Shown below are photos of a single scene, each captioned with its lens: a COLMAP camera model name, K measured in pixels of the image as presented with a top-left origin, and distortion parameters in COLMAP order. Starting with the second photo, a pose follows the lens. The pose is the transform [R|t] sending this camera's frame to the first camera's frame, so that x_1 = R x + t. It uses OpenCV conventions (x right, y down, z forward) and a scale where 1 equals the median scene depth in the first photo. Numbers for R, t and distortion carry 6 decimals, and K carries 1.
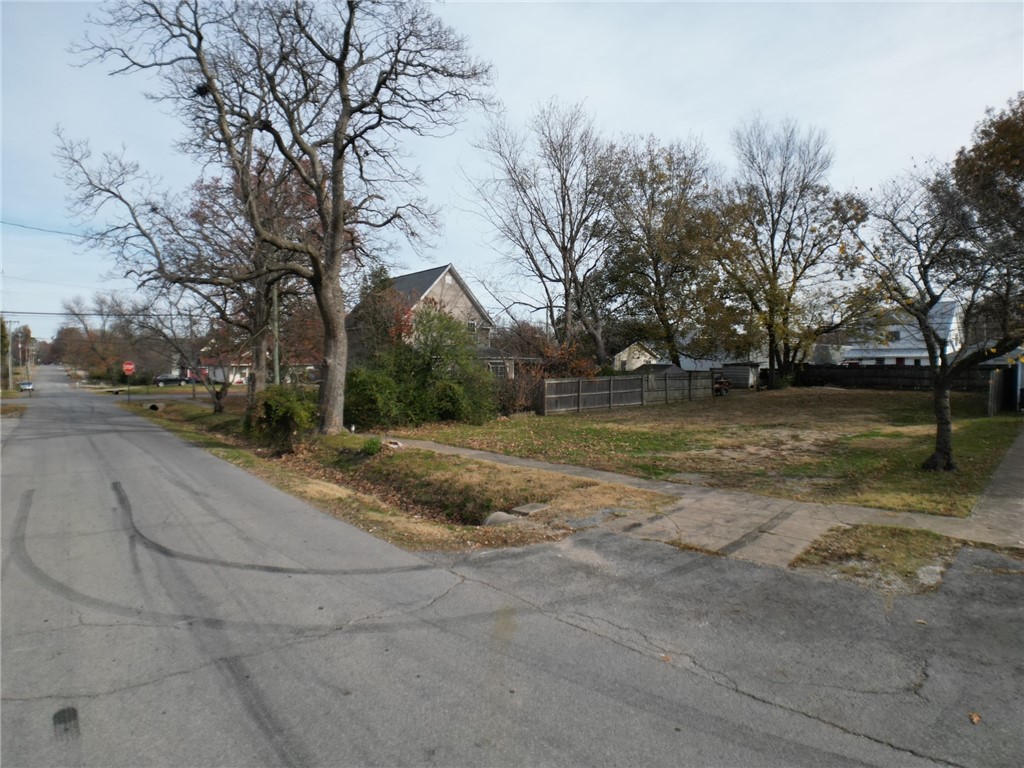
lens RADIAL K [[579.3, 0, 512.1], [0, 579.3, 373.7], [0, 0, 1]] dist [-0.120439, 0.003203]
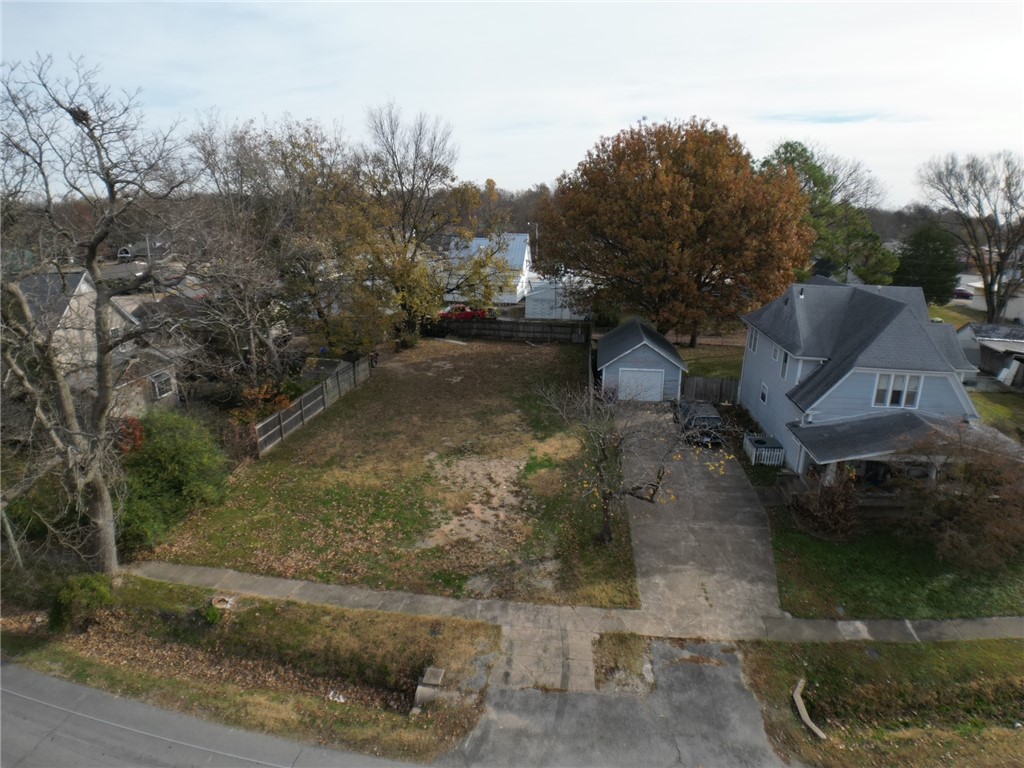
lens RADIAL K [[579.3, 0, 512.1], [0, 579.3, 373.7], [0, 0, 1]] dist [-0.120439, 0.003203]
pose [[0.751929, -0.167904, 0.637504, -0.471298], [-0.002062, 0.966419, 0.256965, -0.706218], [-0.659241, -0.194534, 0.726332, -0.071778]]
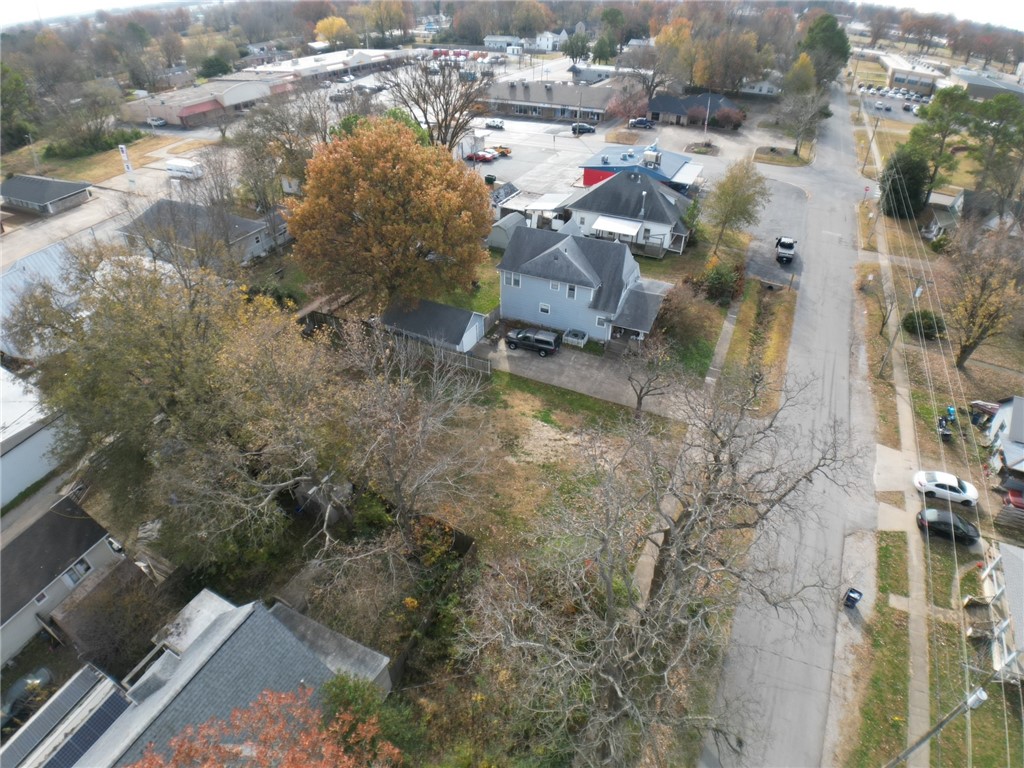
lens RADIAL K [[562.3, 0, 512.0], [0, 562.3, 384.0], [0, 0, 1]] dist [-0.106532, -0.000029]
pose [[-0.372776, -0.548950, 0.748126, -1.412722], [0.026224, 0.799684, 0.599849, -1.989609], [-0.927551, 0.243228, -0.283707, 2.390711]]
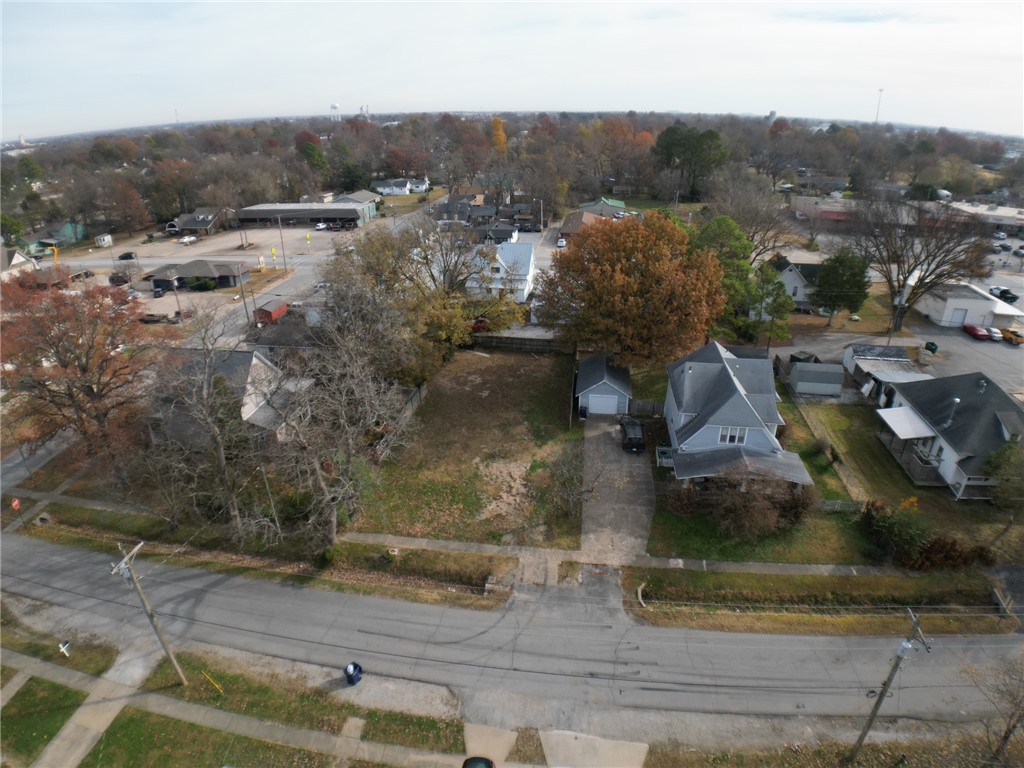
lens RADIAL K [[562.3, 0, 512.0], [0, 562.3, 384.0], [0, 0, 1]] dist [-0.106532, -0.000029]
pose [[0.759232, -0.276718, 0.589061, -1.245627], [0.015951, 0.912747, 0.408214, -1.825046], [-0.650624, -0.300533, 0.697401, -0.953176]]
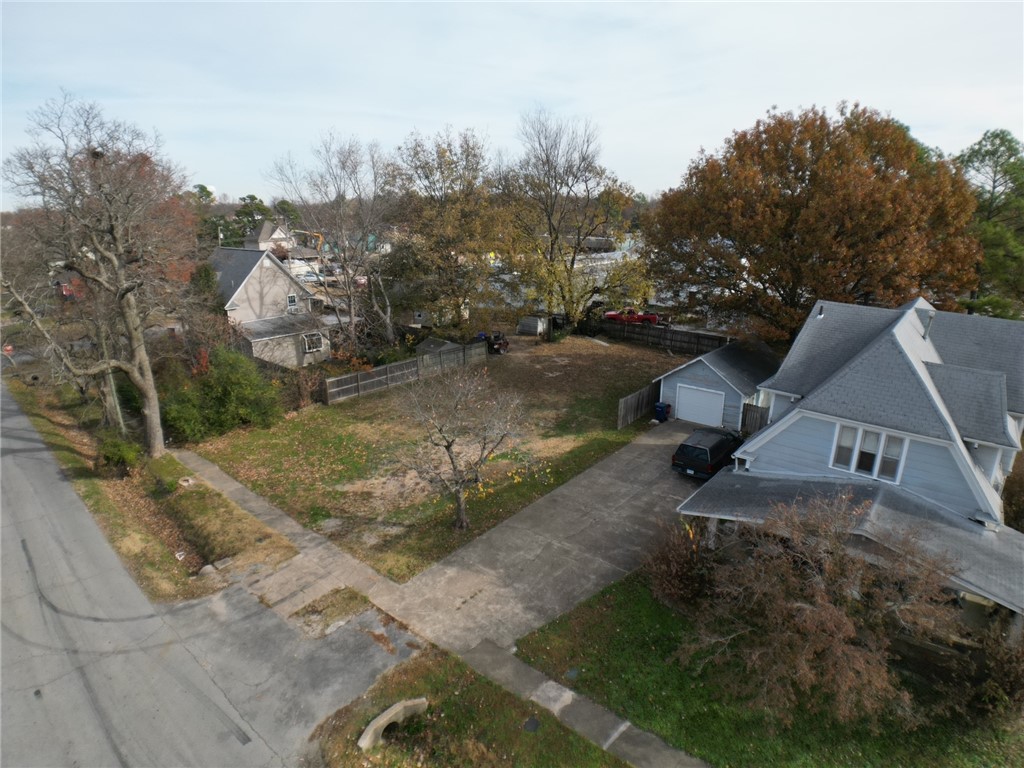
lens RADIAL K [[579.3, 0, 512.1], [0, 579.3, 373.7], [0, 0, 1]] dist [-0.120439, 0.003203]
pose [[0.988585, -0.029917, 0.147662, 0.579560], [-0.008687, 0.967139, 0.254101, -0.693281], [-0.150412, -0.252484, 0.955839, -0.658633]]
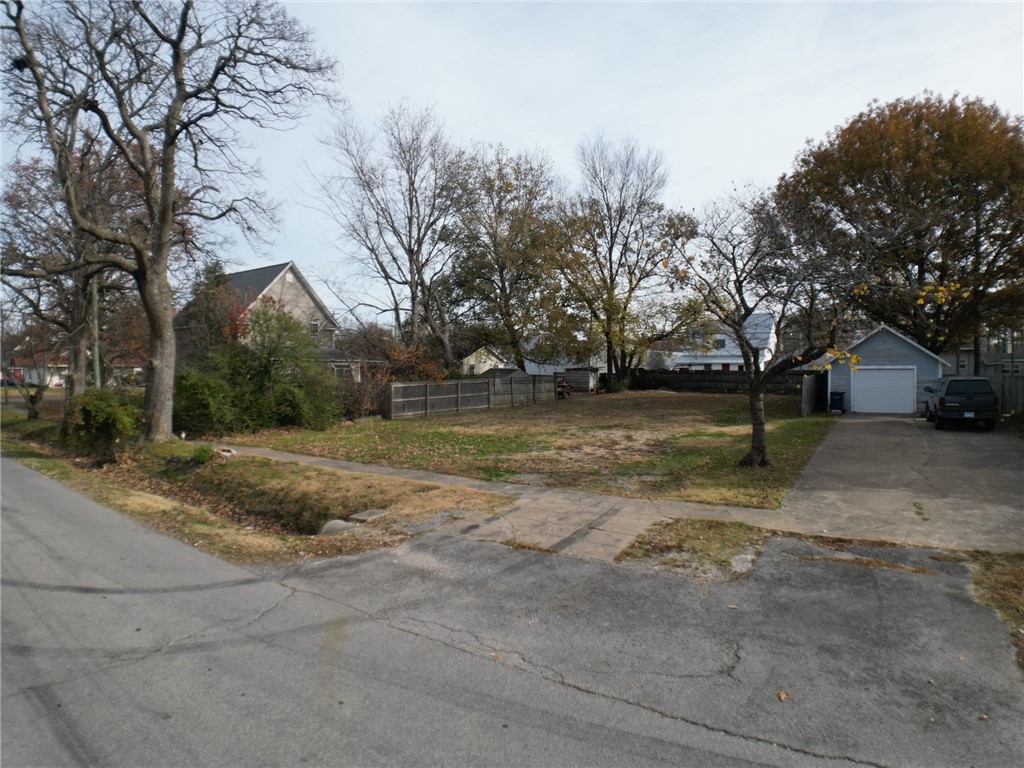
lens RADIAL K [[579.3, 0, 512.1], [0, 579.3, 373.7], [0, 0, 1]] dist [-0.120439, 0.003203]
pose [[0.967538, 0.005831, 0.252657, 0.014729], [-0.004341, 0.999970, -0.006455, -0.000899], [-0.252687, 0.005149, 0.967534, -0.003585]]
